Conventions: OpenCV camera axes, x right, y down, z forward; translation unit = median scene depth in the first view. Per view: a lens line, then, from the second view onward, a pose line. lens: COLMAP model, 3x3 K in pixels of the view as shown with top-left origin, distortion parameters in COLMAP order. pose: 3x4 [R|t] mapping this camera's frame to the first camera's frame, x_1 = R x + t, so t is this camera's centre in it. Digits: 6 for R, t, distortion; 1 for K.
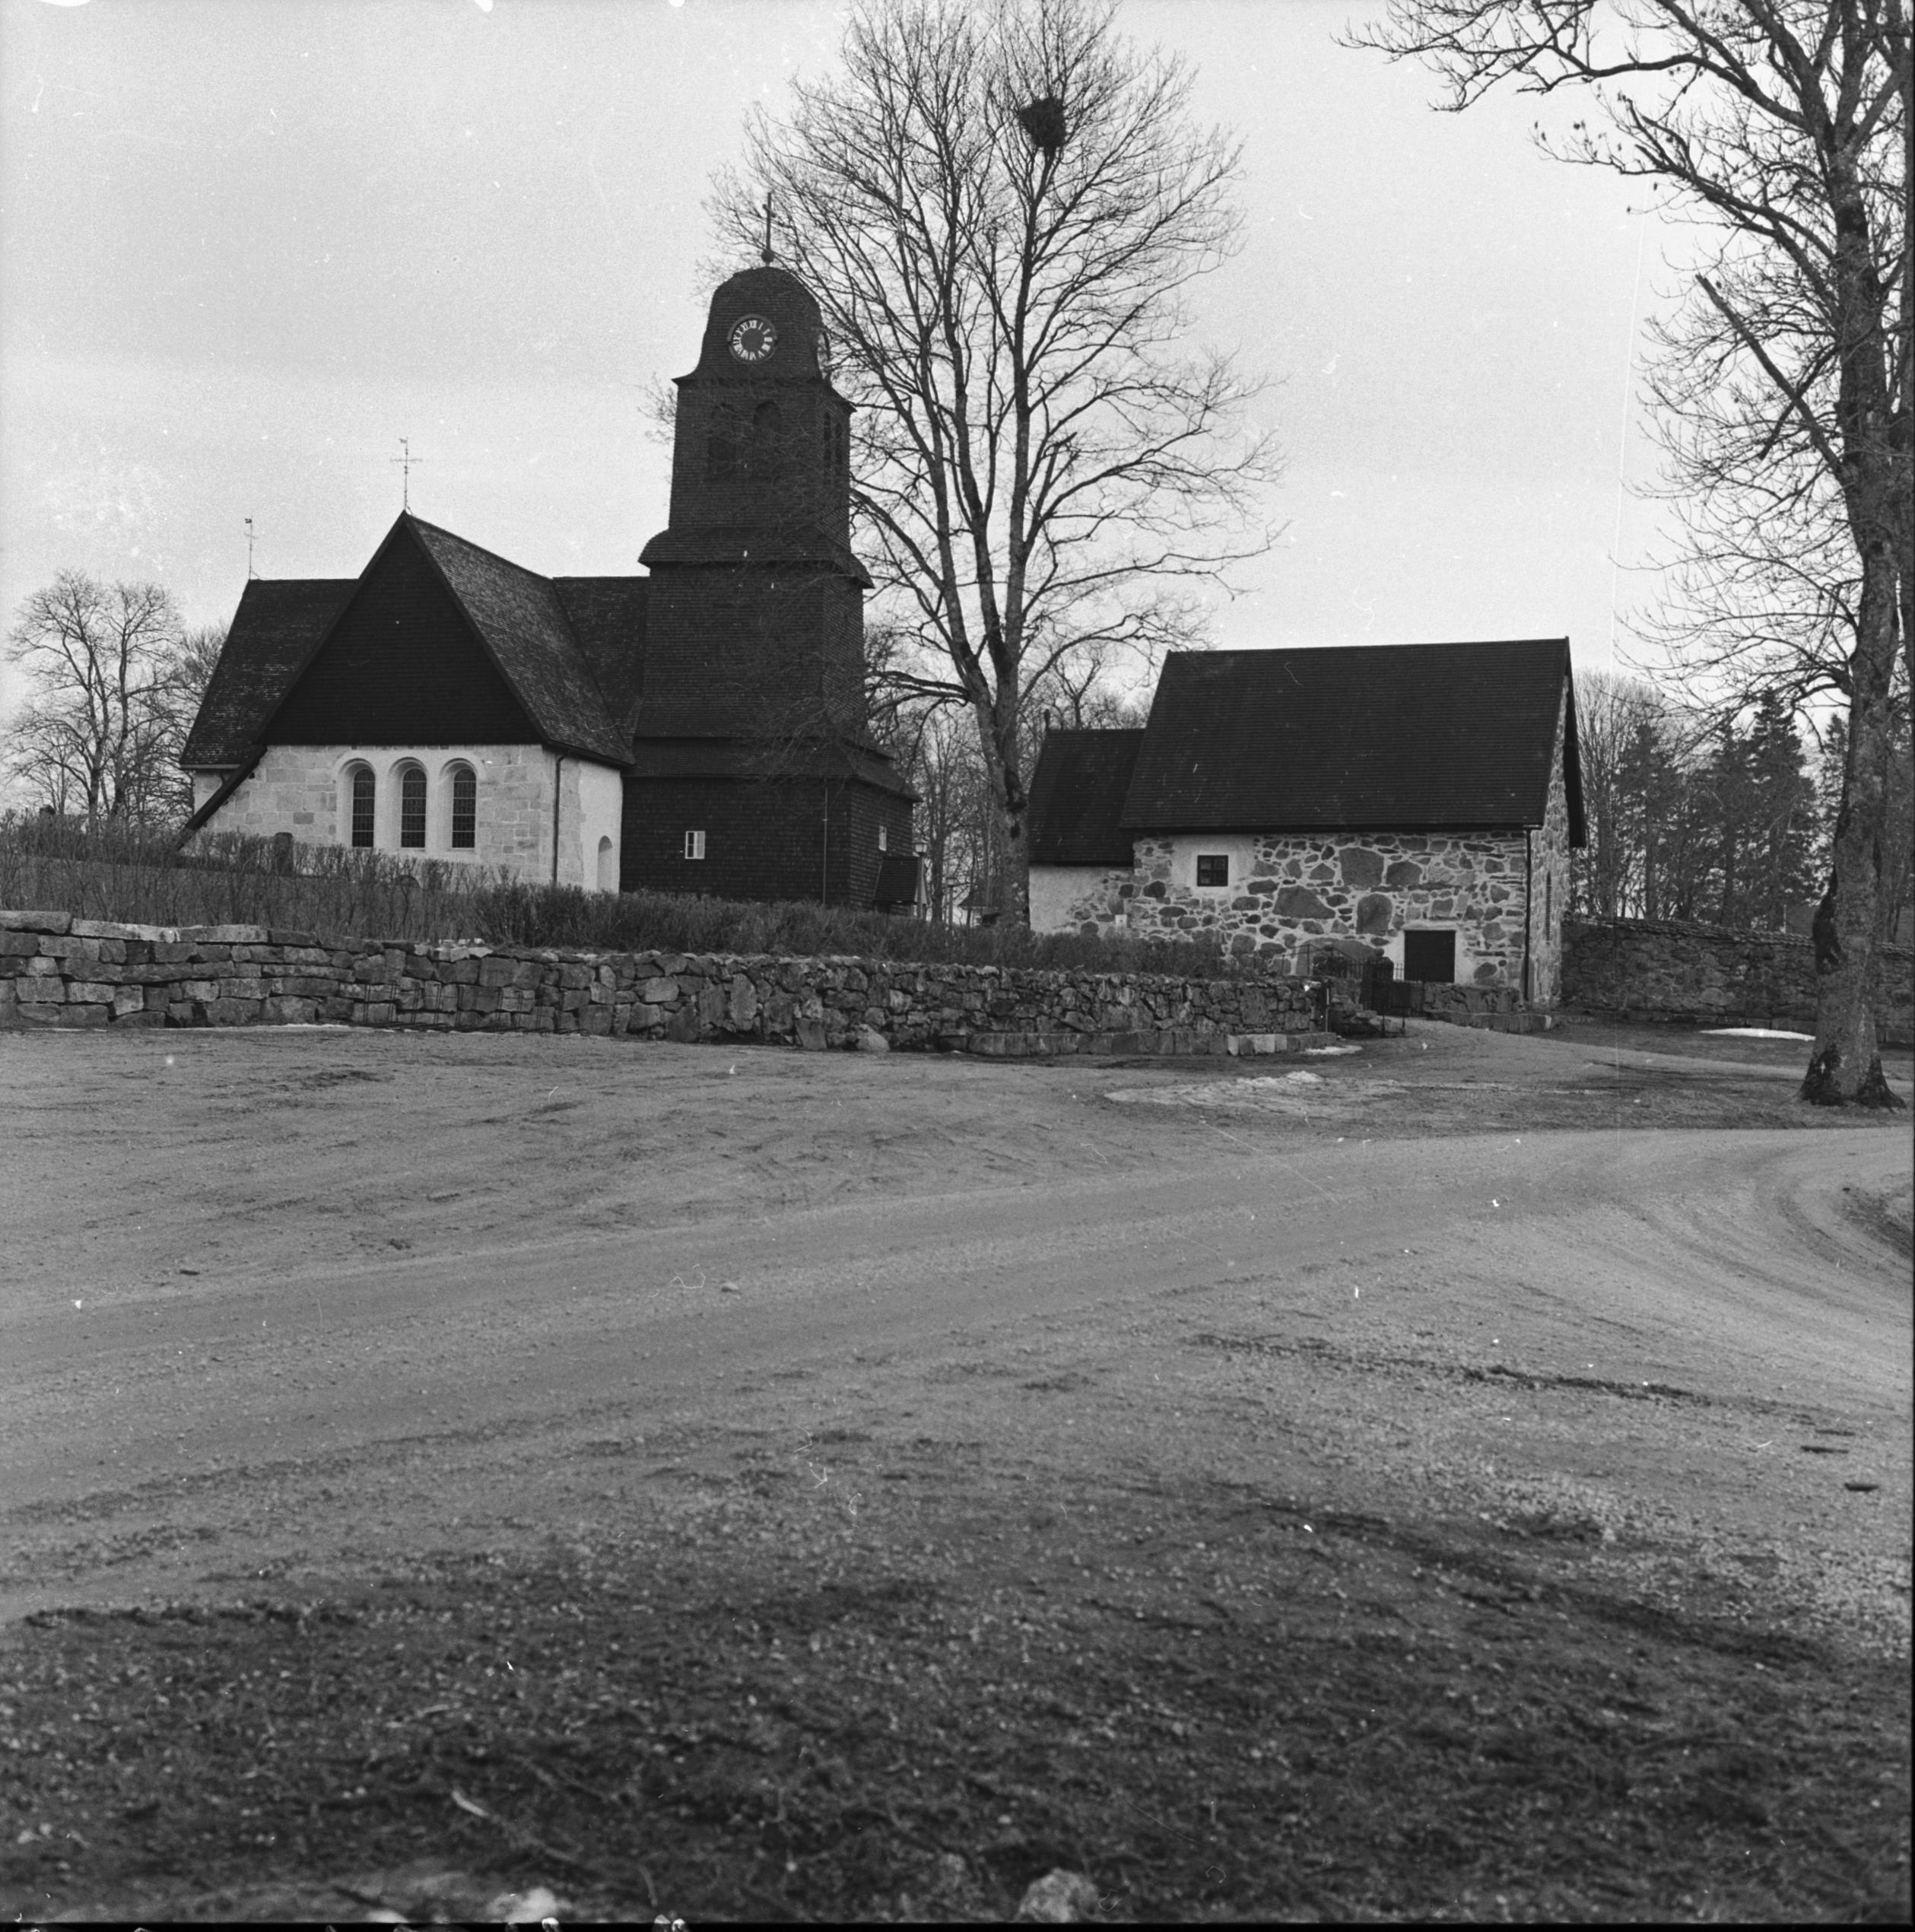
lens RADIAL K [[2794.4, 0, 989.7], [0, 2794.4, 902.0], [0, 0, 1]] dist [-0.058618, 0.057534]
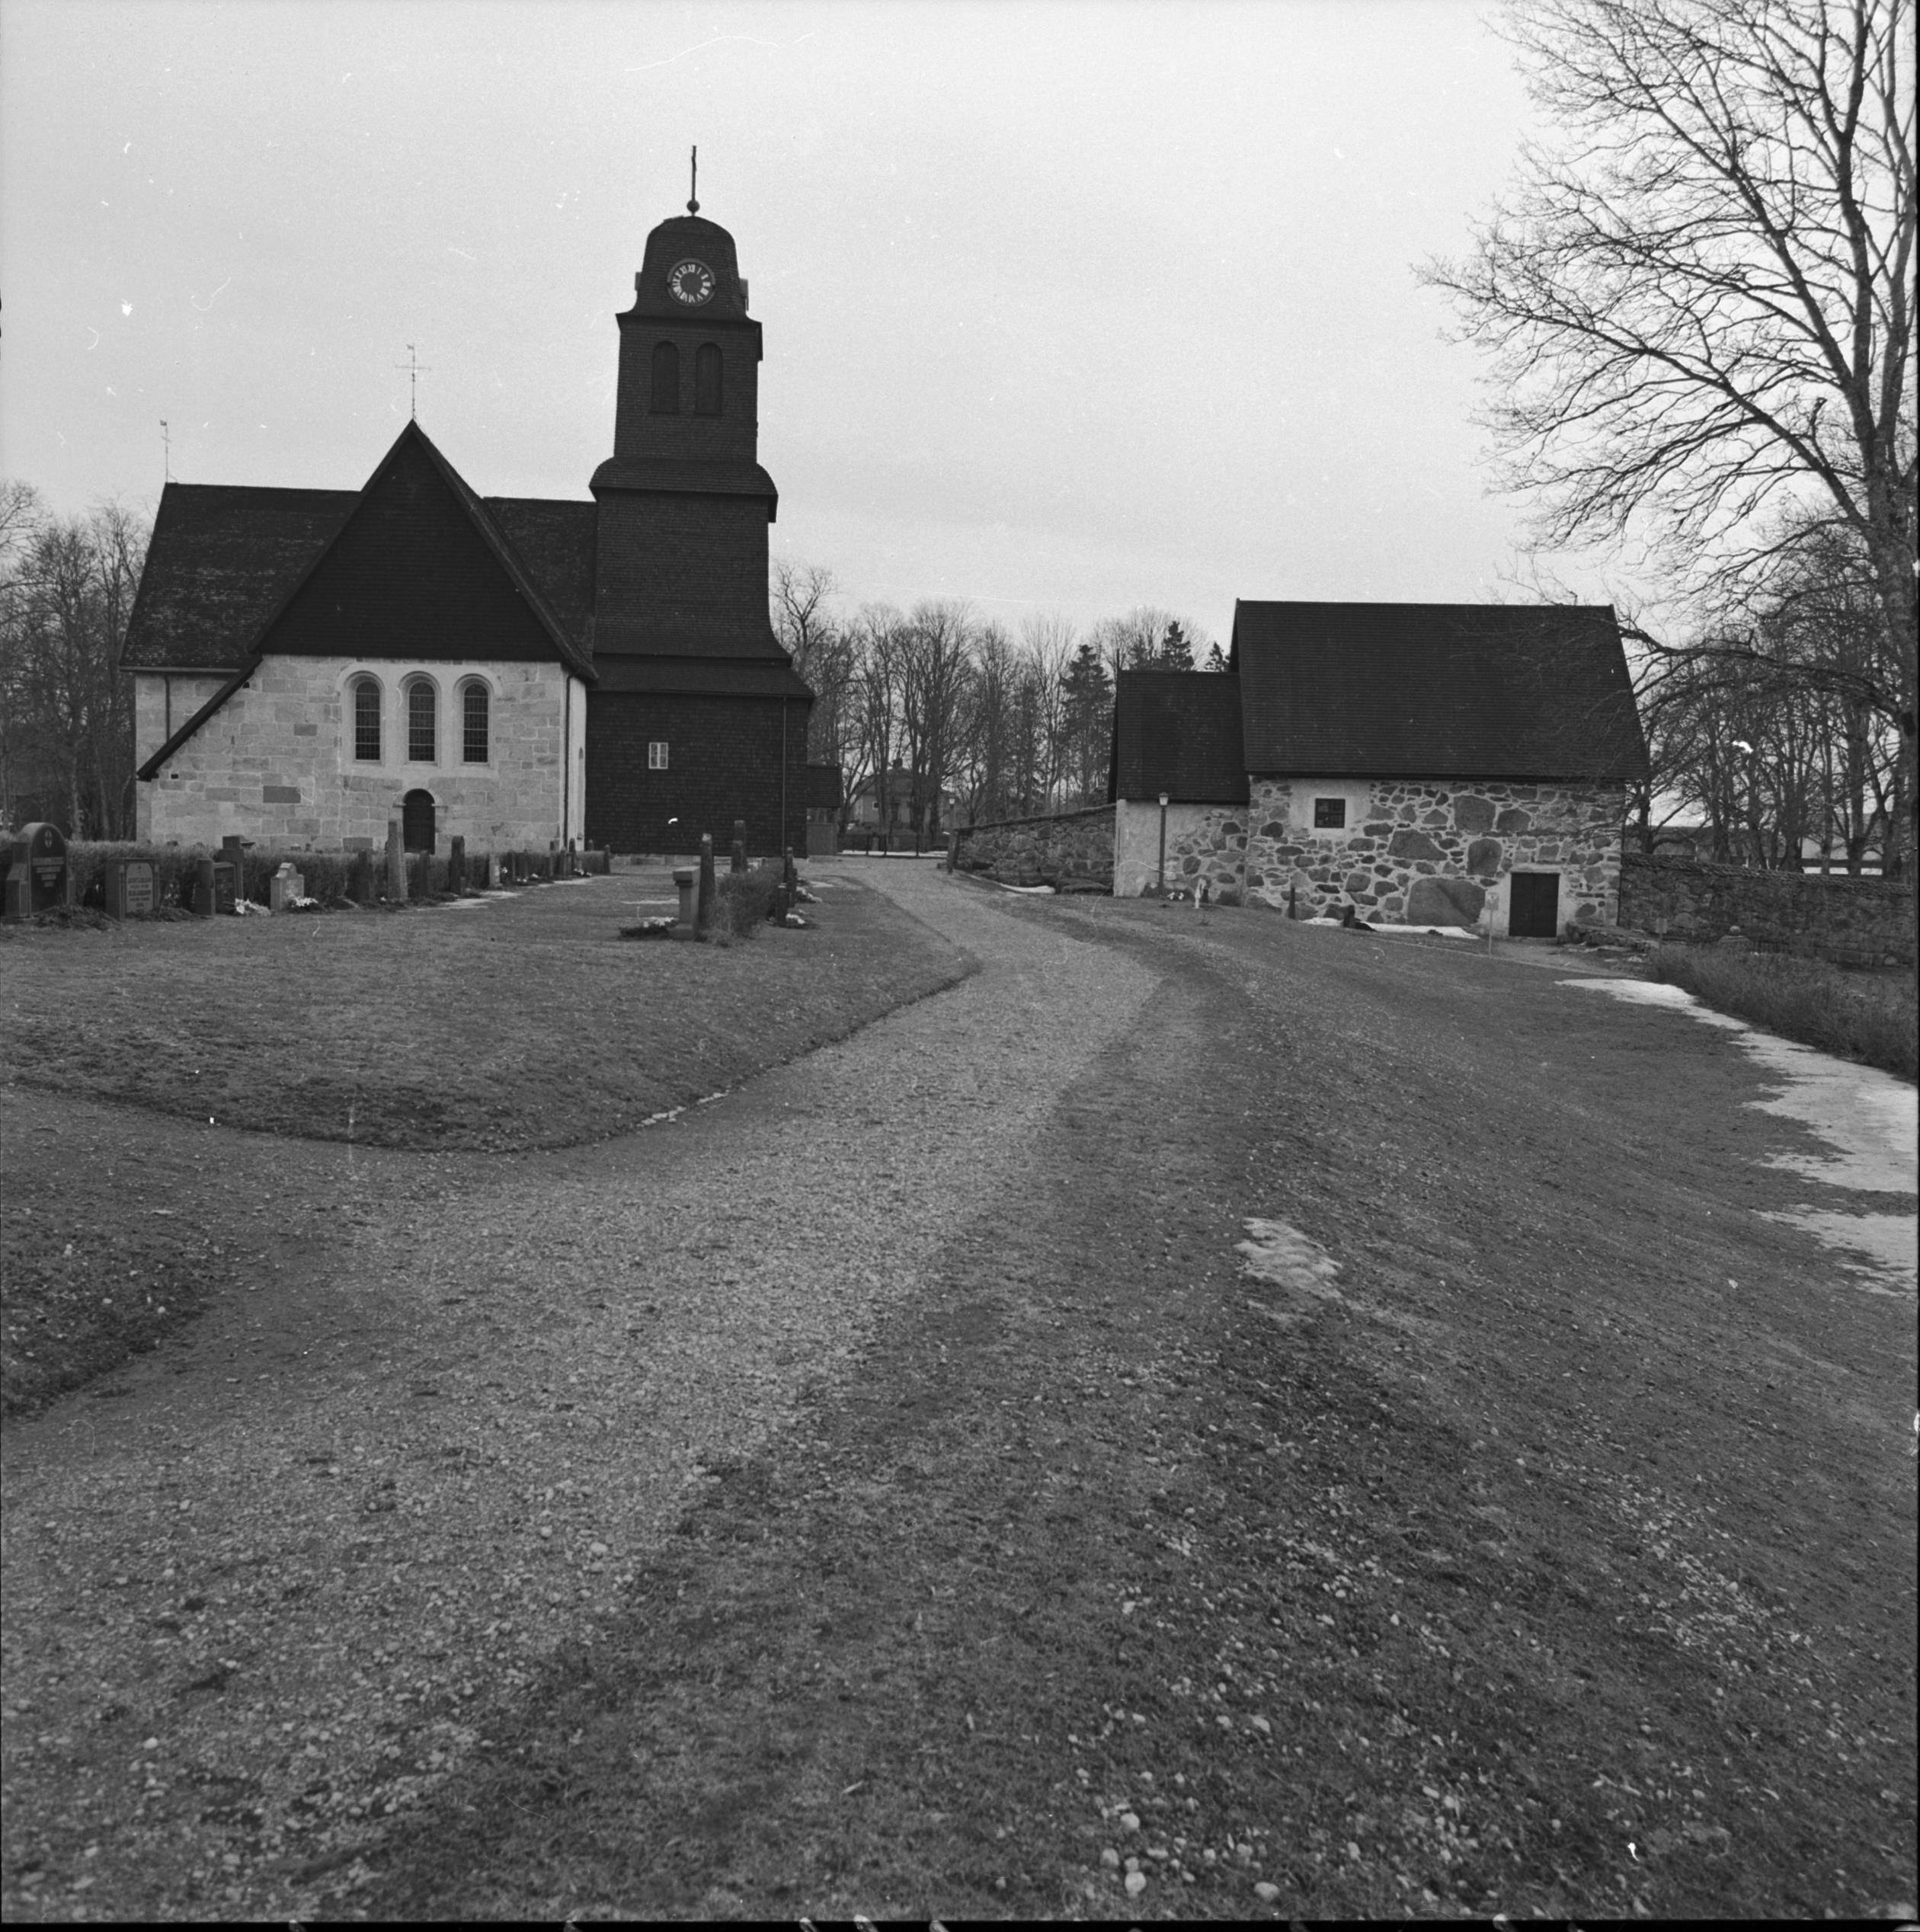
lens RADIAL K [[1783.5, 0, 994.0], [0, 1783.5, 929.4], [0, 0, 1]] dist [-0.059959, 0.078200]
pose [[0.952764, -0.014893, 0.303346, -0.247924], [-0.017336, 0.994502, 0.103275, -0.034852], [-0.303216, -0.103656, 0.947267, 0.389879]]
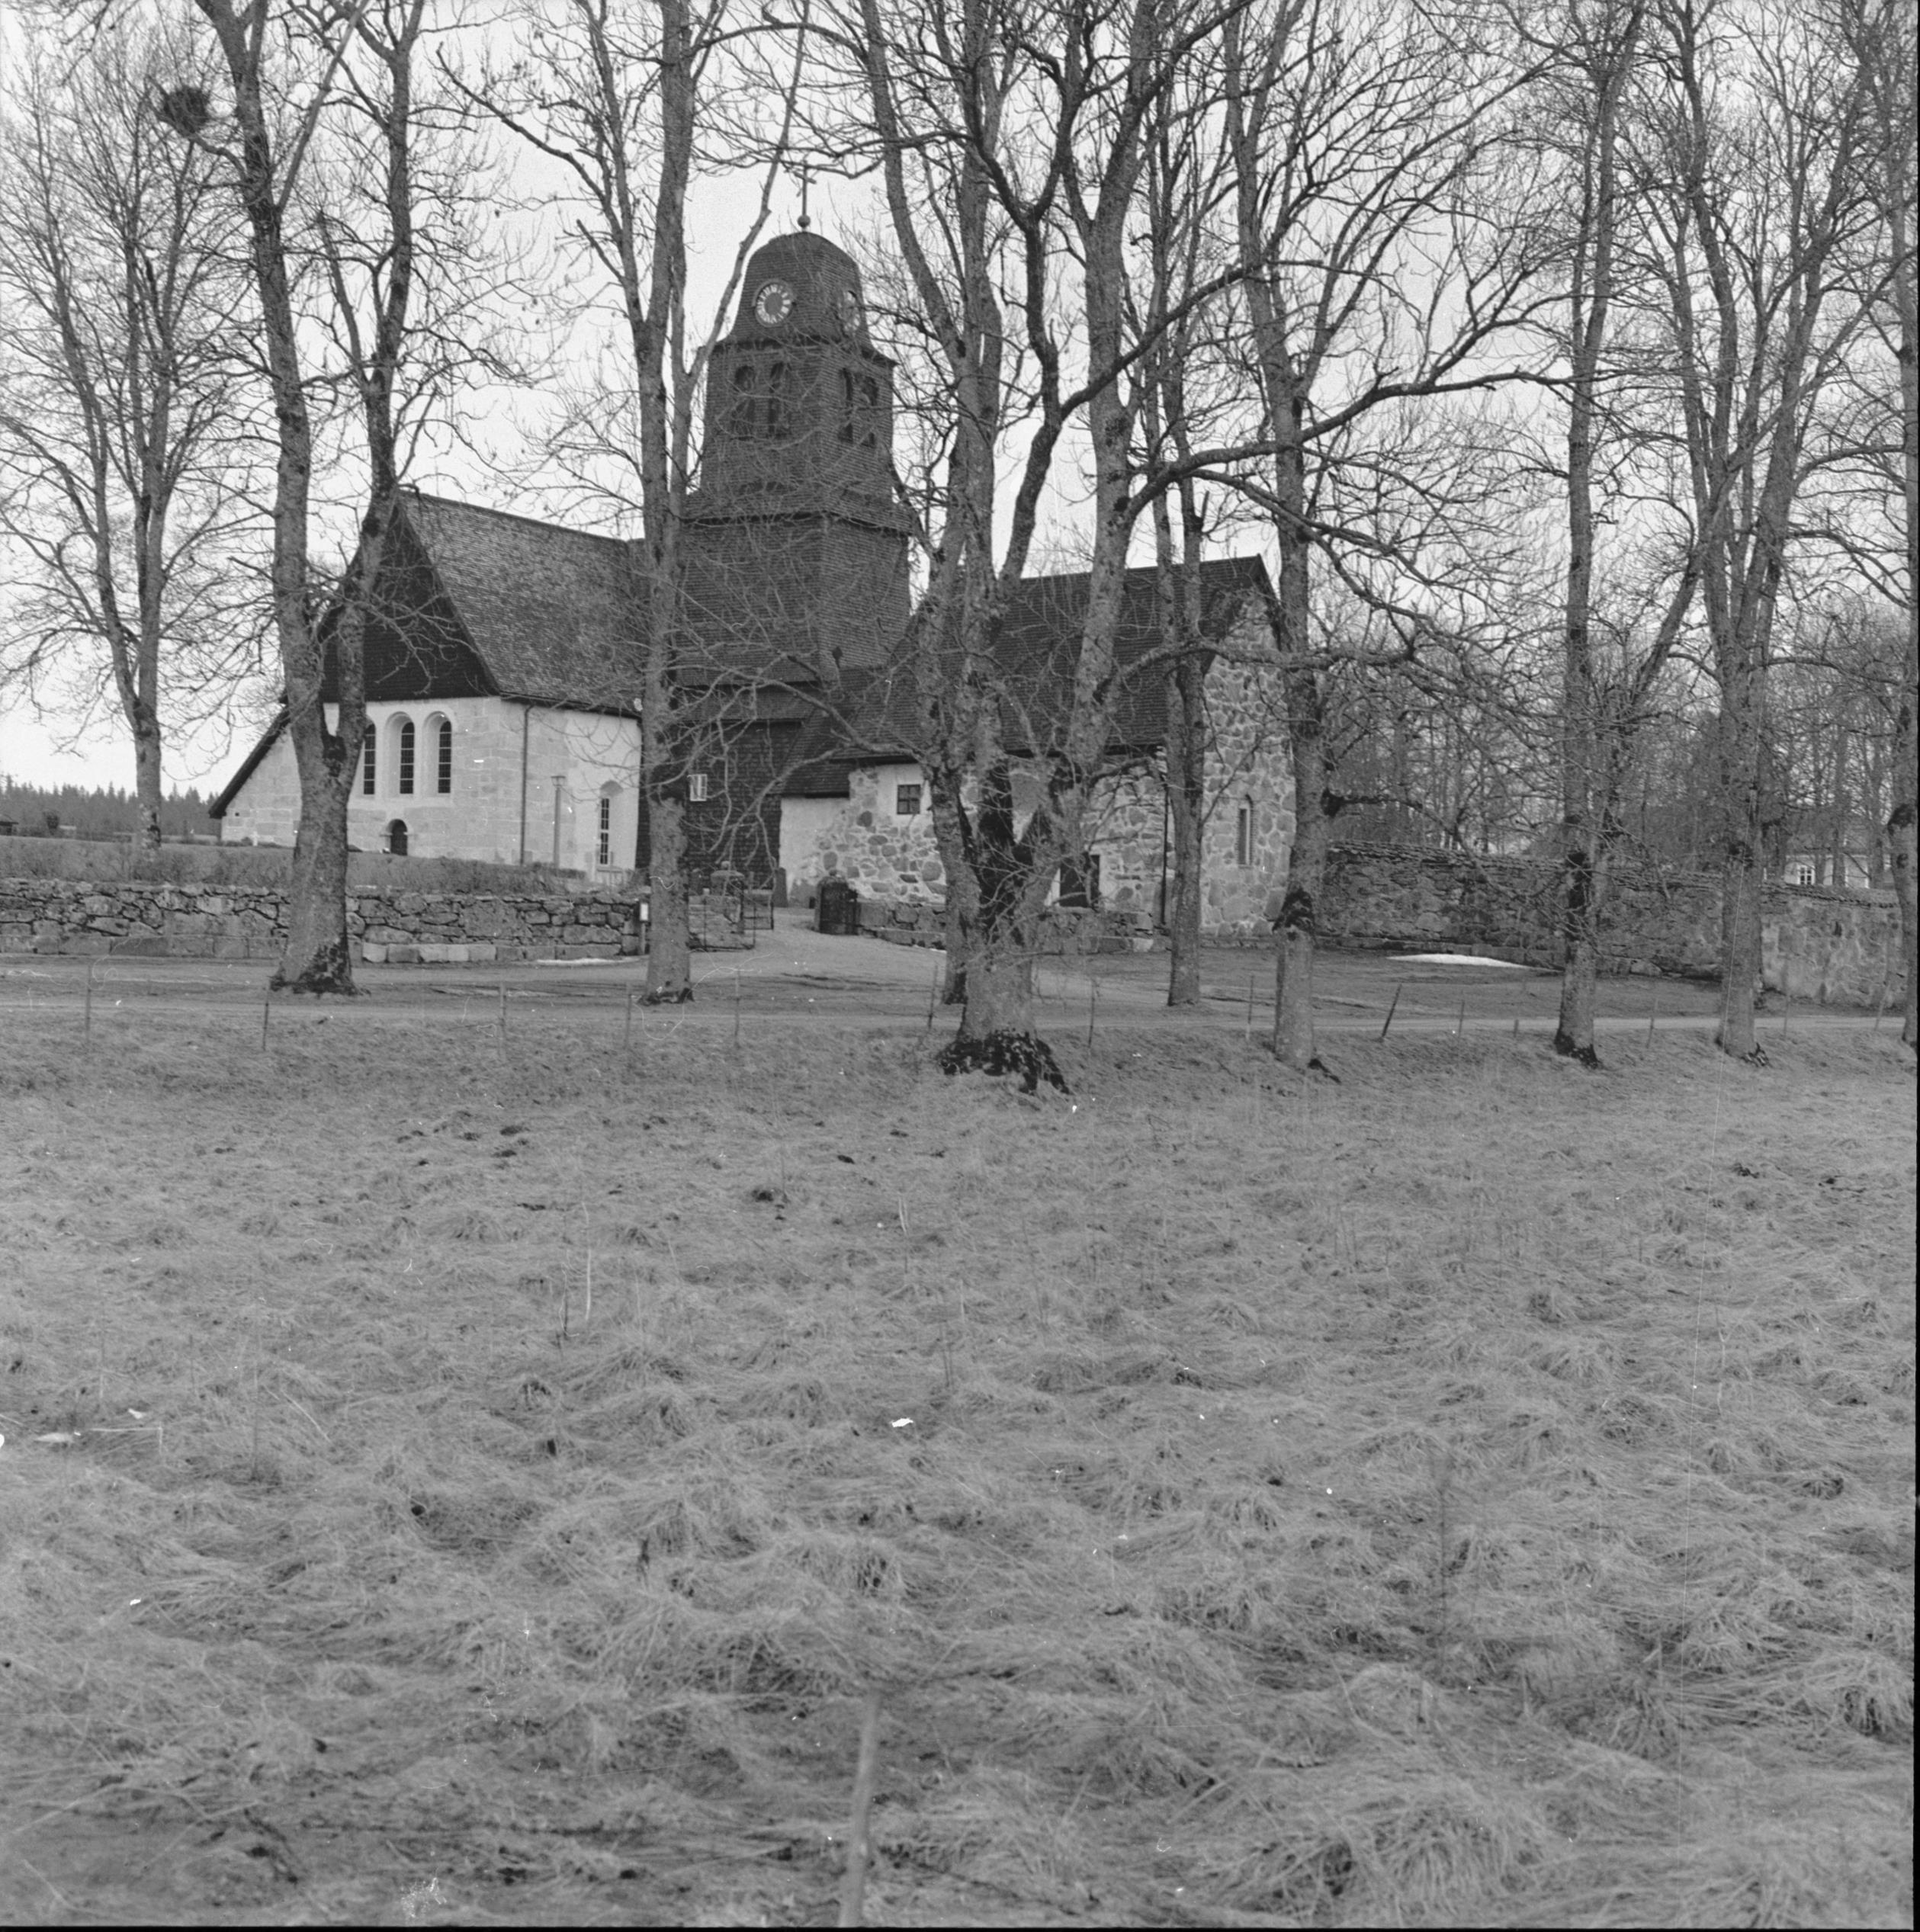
lens RADIAL K [[2741.8, 0, 960.0], [0, 2741.8, 966.0], [0, 0, 1]] dist [-0.017849, 0.019323]
pose [[0.946862, 0.001804, -0.321634, 0.419519], [0.010524, 0.999275, 0.036587, 0.013109], [0.321467, -0.038028, 0.946157, 0.052646]]
